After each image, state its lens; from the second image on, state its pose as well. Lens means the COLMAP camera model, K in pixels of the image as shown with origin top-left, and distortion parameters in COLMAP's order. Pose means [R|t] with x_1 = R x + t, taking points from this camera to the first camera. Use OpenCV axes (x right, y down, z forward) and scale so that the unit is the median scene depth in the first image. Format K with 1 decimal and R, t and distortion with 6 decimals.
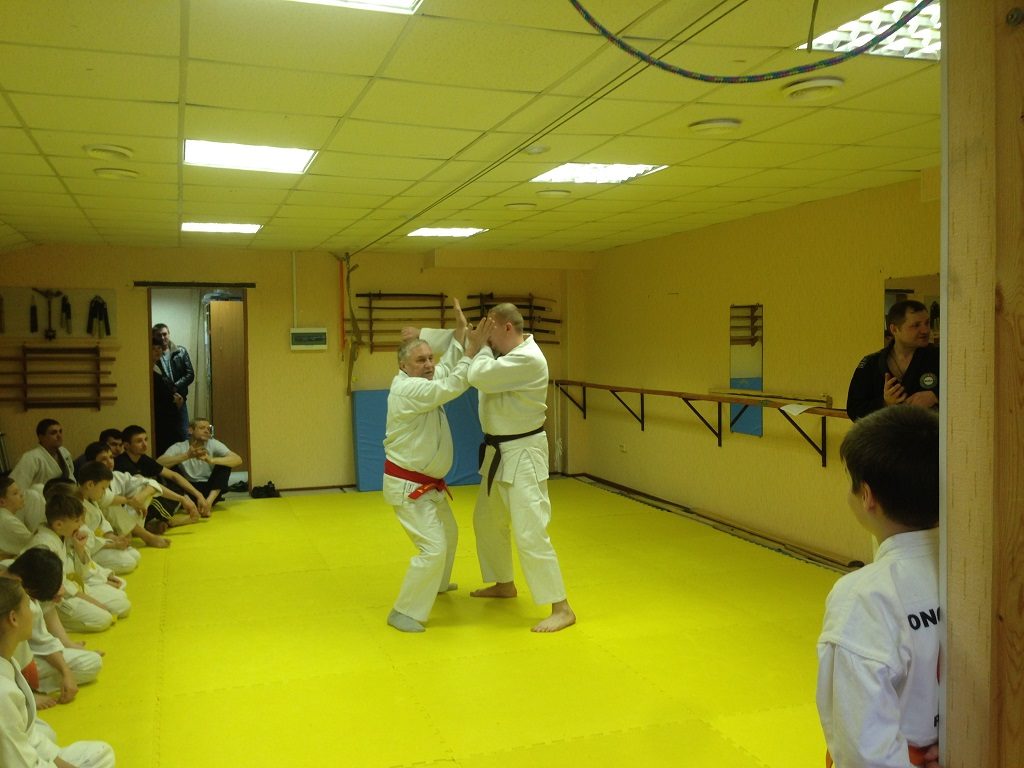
lens RADIAL K [[931.8, 0, 512.0], [0, 931.8, 384.0], [0, 0, 1]] dist [0.113909, -0.151583]
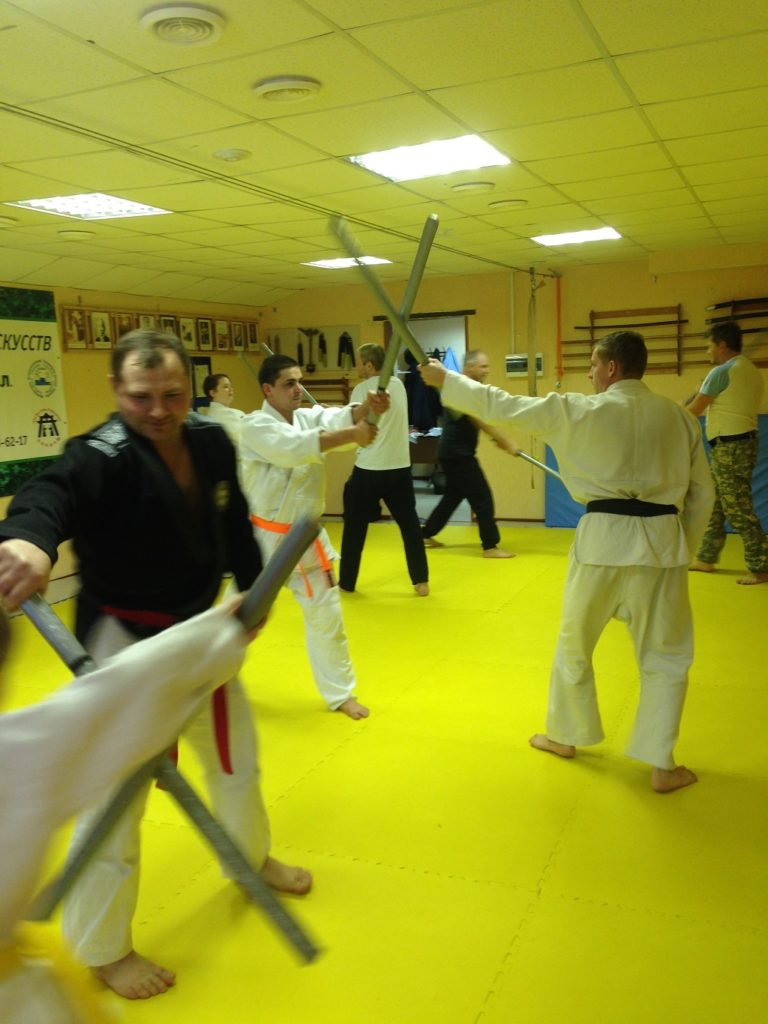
lens RADIAL K [[931.8, 0, 384.0], [0, 931.8, 512.0], [0, 0, 1]] dist [0.113909, -0.151583]
pose [[0.738351, 0.082982, -0.669292, 0.400057], [-0.003065, 0.992804, 0.119712, -0.017073], [0.674410, -0.086338, 0.733292, 0.240223]]
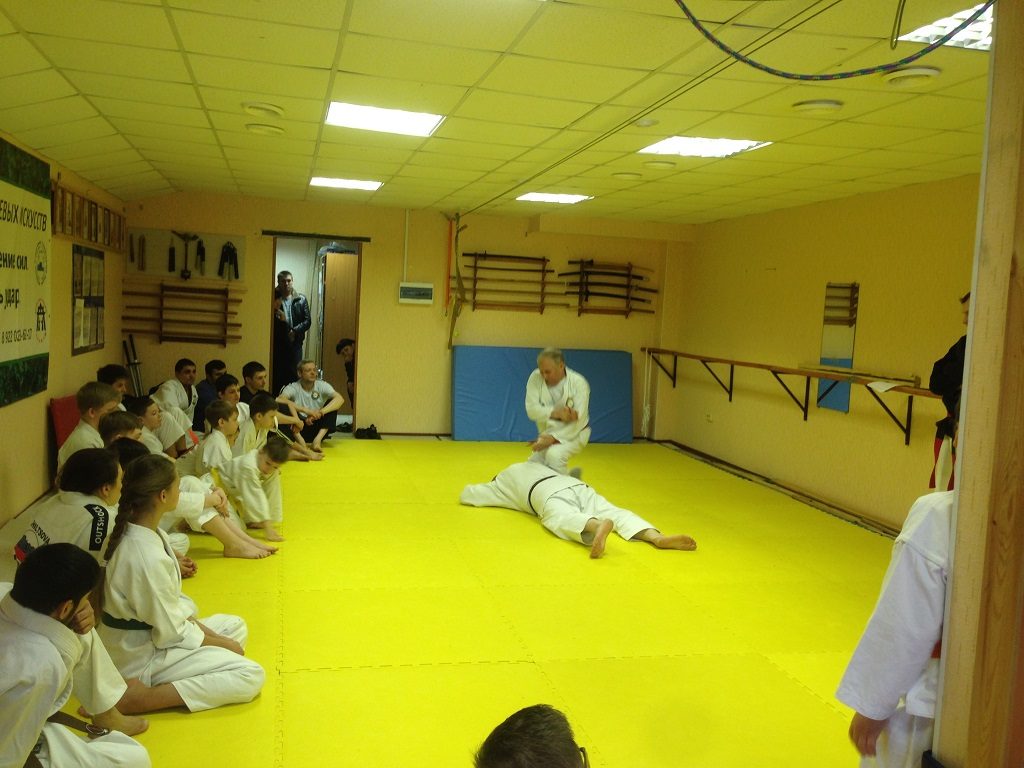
lens RADIAL K [[931.8, 0, 512.0], [0, 931.8, 384.0], [0, 0, 1]] dist [0.113909, -0.151583]
pose [[0.992971, 0.069539, -0.095779, -0.001216], [-0.066413, 0.997162, 0.035456, 0.011466], [0.097973, -0.028846, 0.994771, -0.053278]]
